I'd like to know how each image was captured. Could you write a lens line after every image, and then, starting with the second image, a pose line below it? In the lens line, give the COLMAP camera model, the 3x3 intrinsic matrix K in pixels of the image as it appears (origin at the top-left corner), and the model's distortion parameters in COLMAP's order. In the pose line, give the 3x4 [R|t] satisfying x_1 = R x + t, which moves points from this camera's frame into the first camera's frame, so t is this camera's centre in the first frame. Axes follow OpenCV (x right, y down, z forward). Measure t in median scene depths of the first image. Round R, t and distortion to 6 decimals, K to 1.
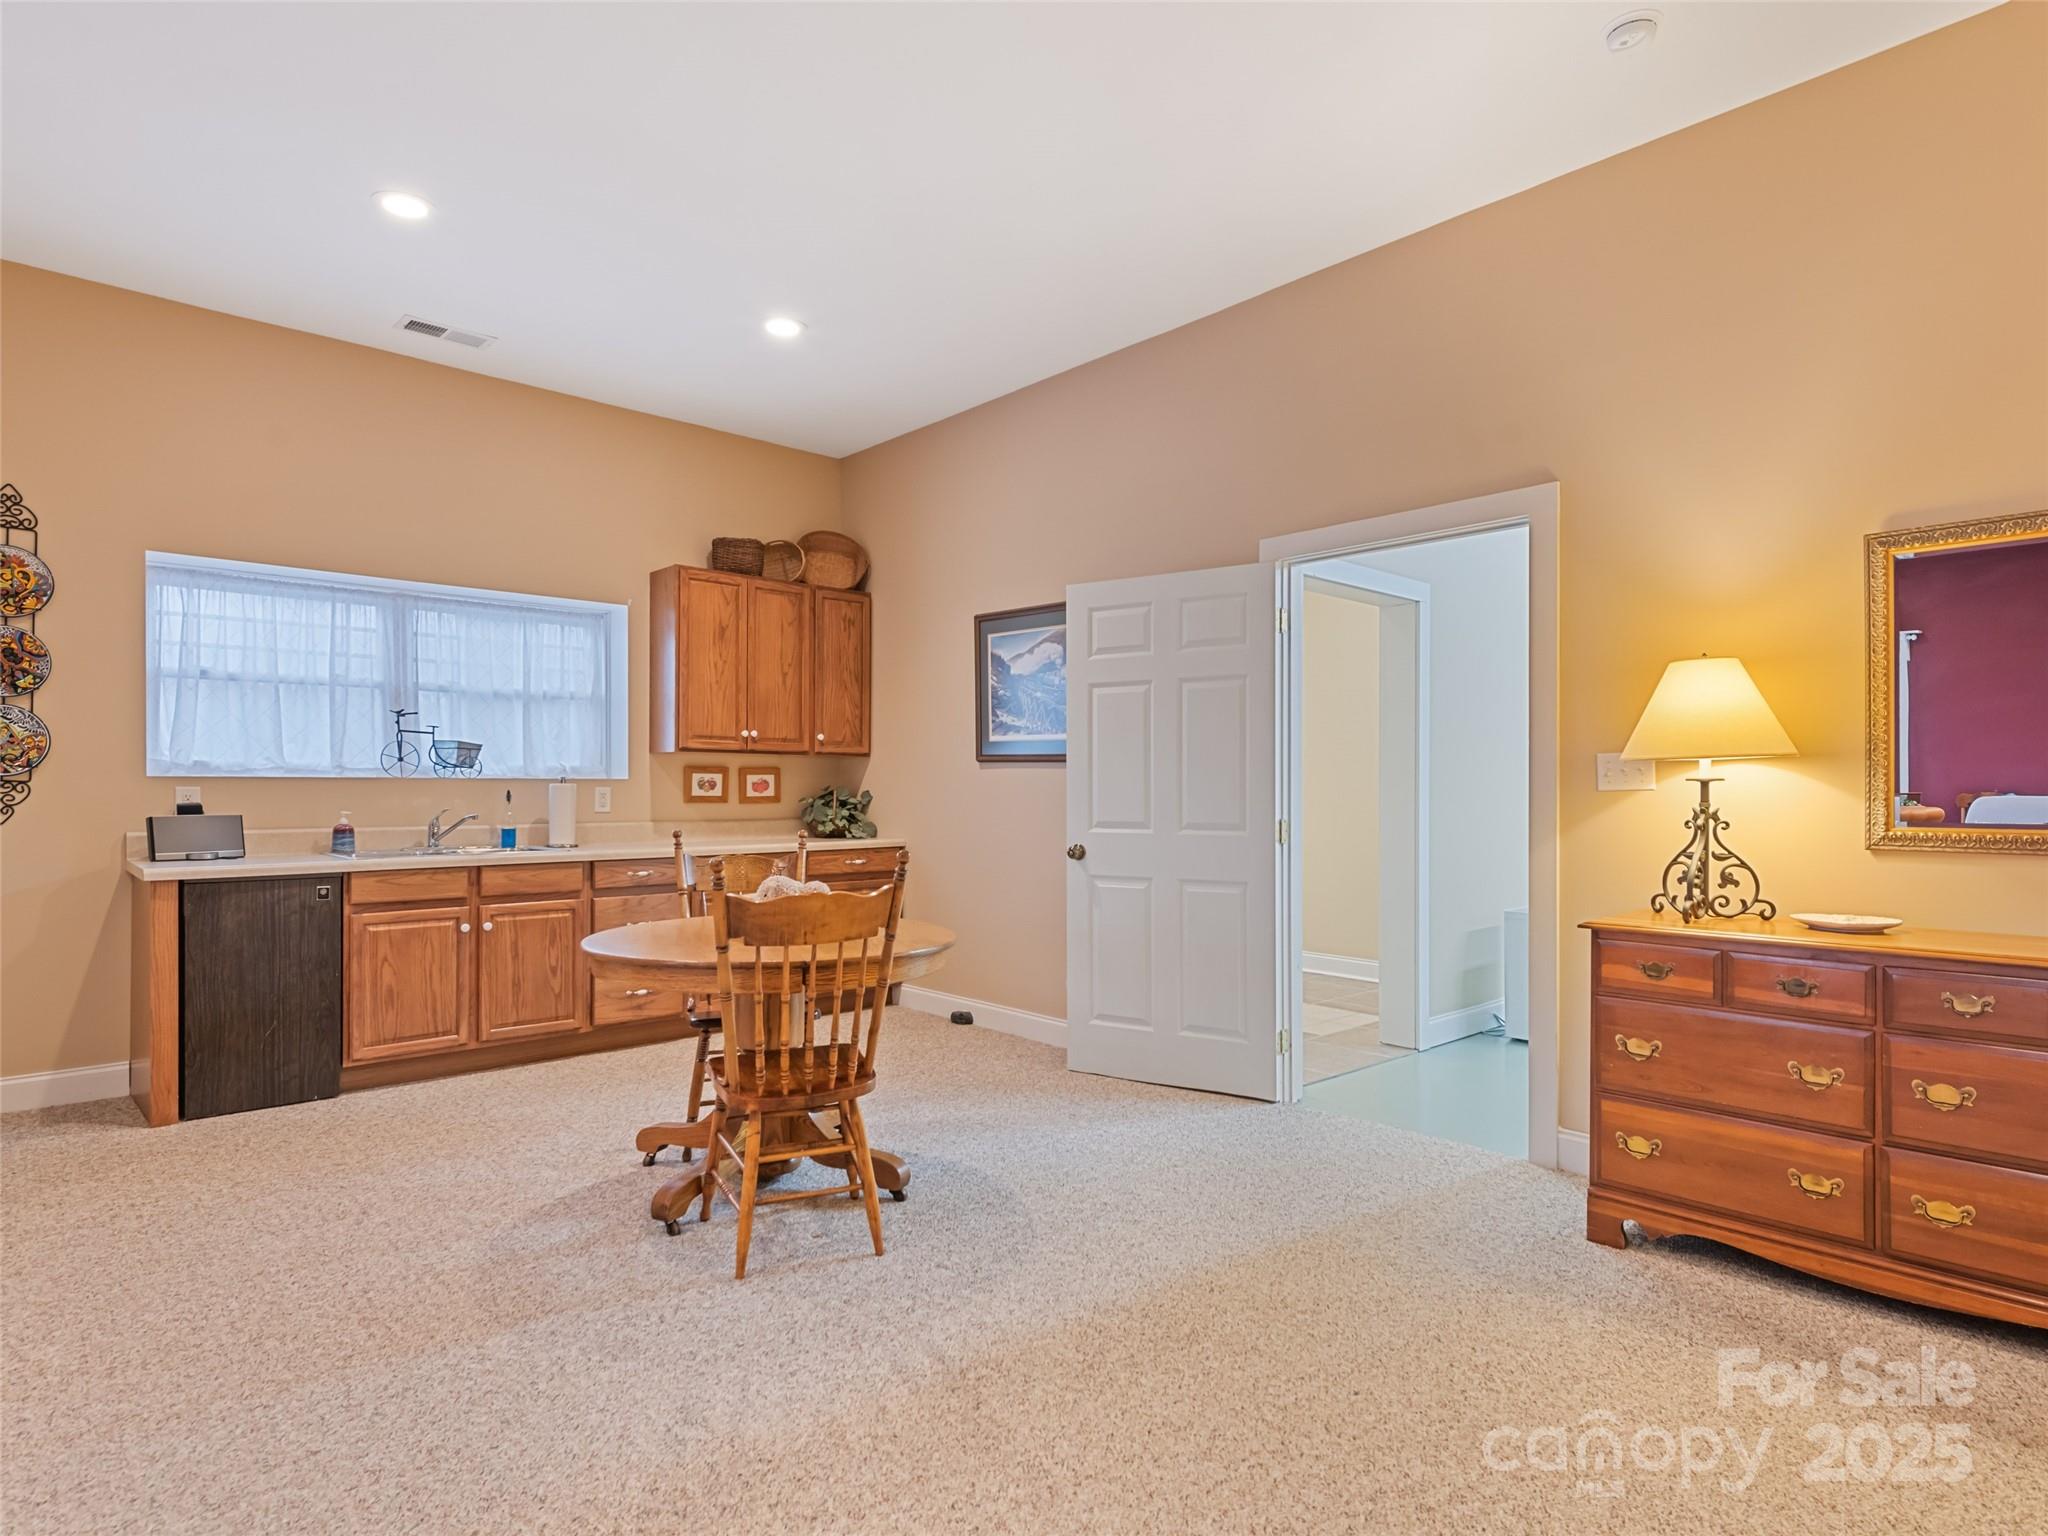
lens RADIAL K [[1098.8, 0, 1027.6], [0, 1098.8, 787.5], [0, 0, 1]] dist [0.003832, -0.000887]
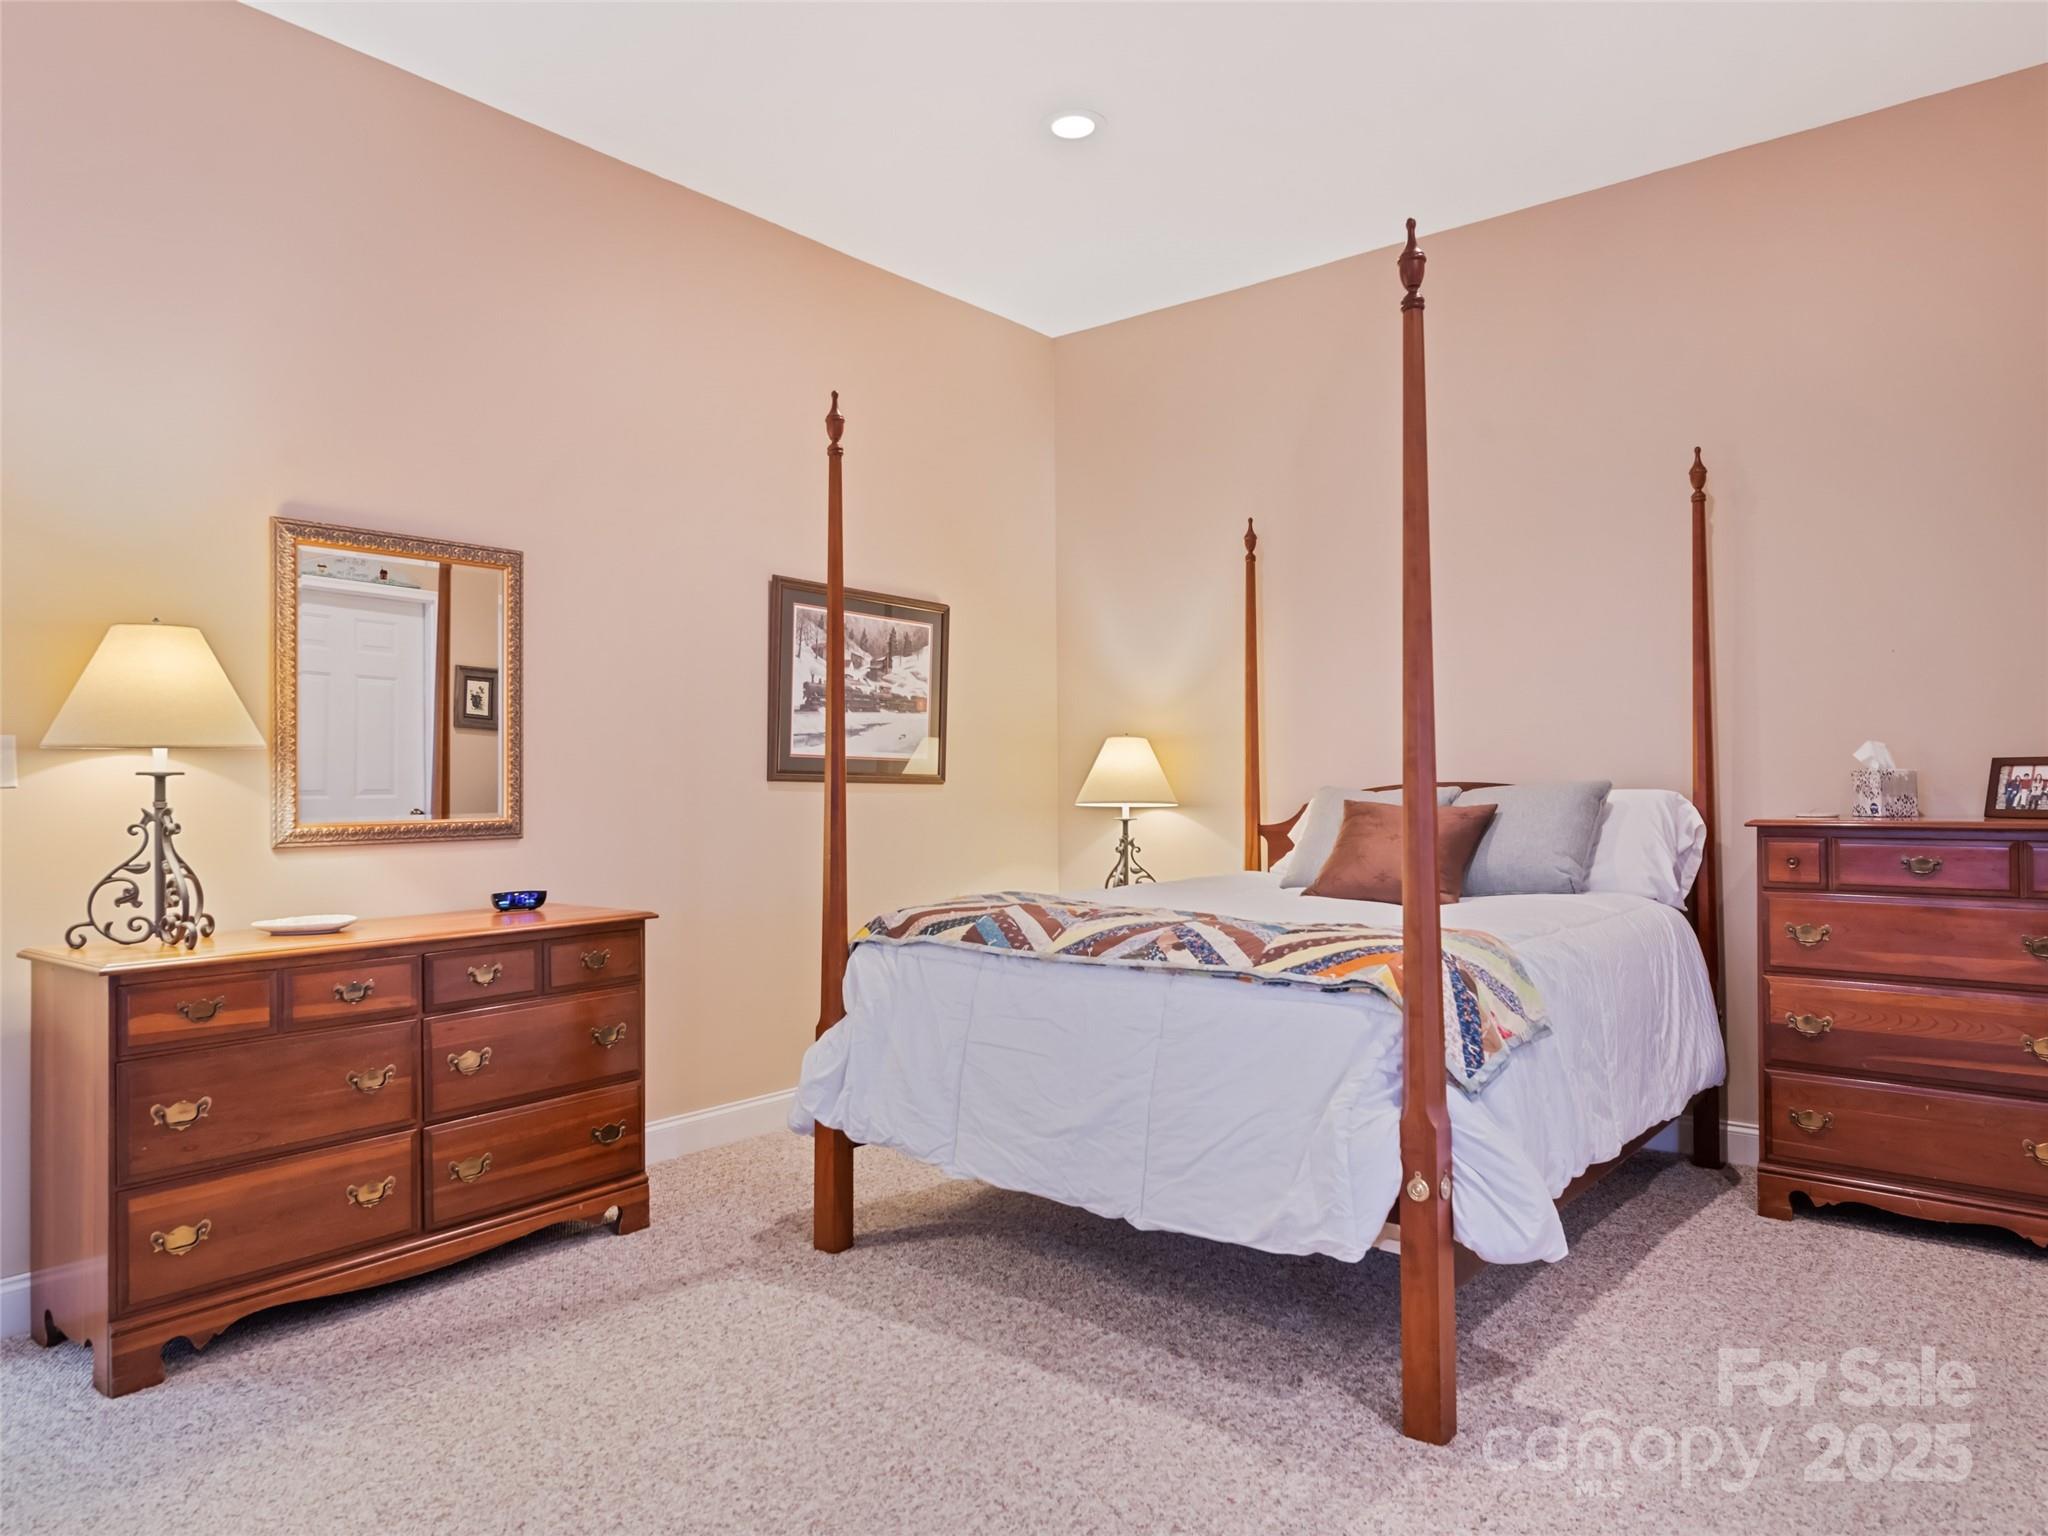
lens RADIAL K [[1328.2, 0, 1034.2], [0, 1328.2, 775.3], [0, 0, 1]] dist [0.004847, -0.001605]
pose [[-0.135210, 0.005931, 0.990799, -0.446047], [0.008010, 0.999956, -0.004892, 0.004139], [-0.990785, 0.007275, -0.135252, 0.493045]]
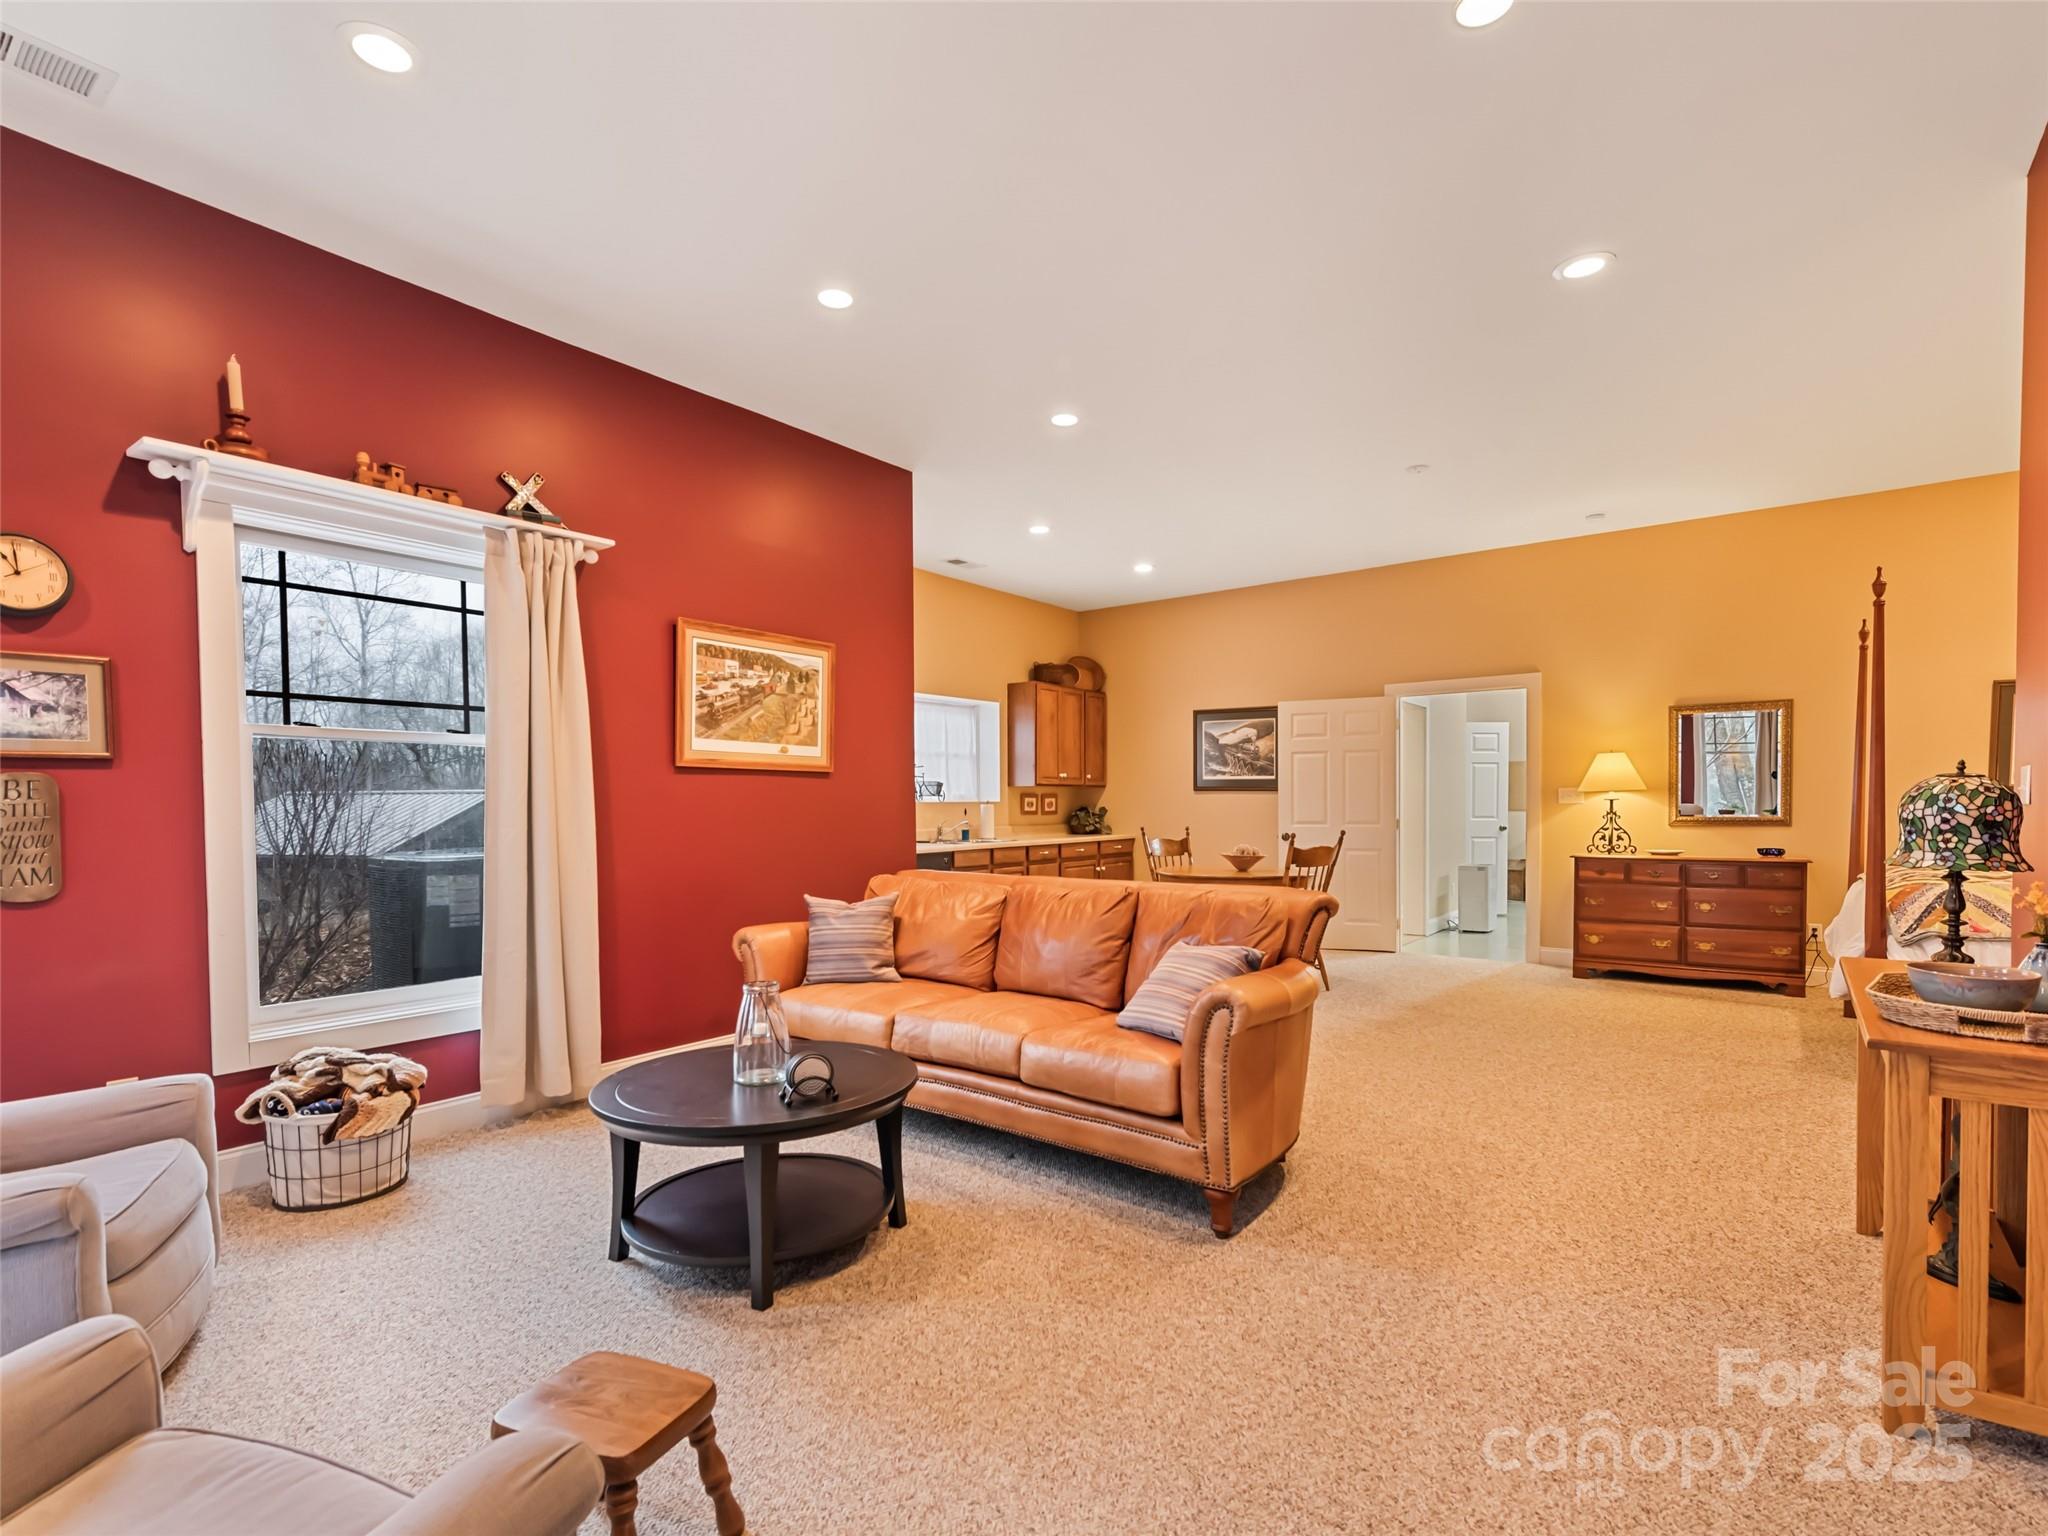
lens RADIAL K [[941.0, 0, 1023.9], [0, 941.0, 817.8], [0, 0, 1]] dist [0.007318, -0.001621]
pose [[0.986905, -0.012298, 0.160830, -1.092198], [0.009500, 0.999790, 0.018153, -0.017292], [-0.161020, -0.016387, 0.986815, -0.953150]]
